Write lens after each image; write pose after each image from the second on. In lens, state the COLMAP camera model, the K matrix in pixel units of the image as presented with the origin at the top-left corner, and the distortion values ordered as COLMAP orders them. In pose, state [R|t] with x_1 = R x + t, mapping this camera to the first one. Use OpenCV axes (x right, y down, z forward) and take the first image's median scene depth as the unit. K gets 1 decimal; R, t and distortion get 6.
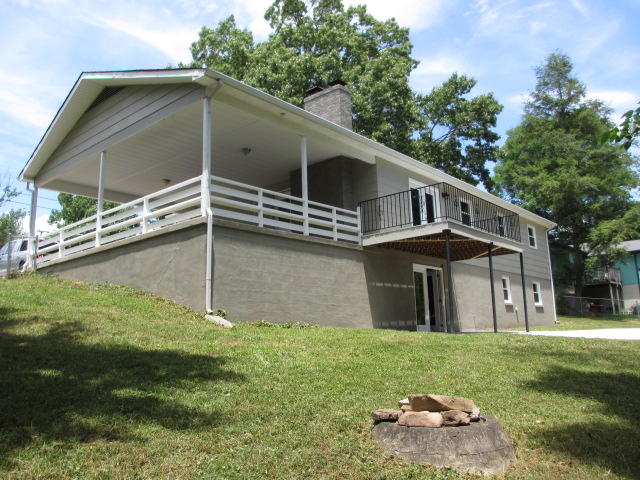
lens RADIAL K [[530.9, 0, 319.3], [0, 530.9, 239.8], [0, 0, 1]] dist [-0.057080, 0.007536]
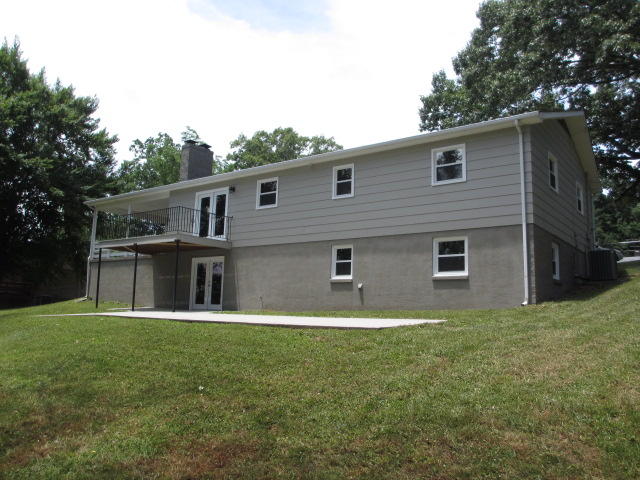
lens RADIAL K [[530.9, 0, 319.6], [0, 530.9, 239.2], [0, 0, 1]] dist [-0.057080, 0.007536]
pose [[0.079588, -0.086950, -0.993028, 1.359227], [0.174550, 0.982013, -0.071996, 0.132211], [0.981426, -0.167604, 0.093334, 1.059143]]
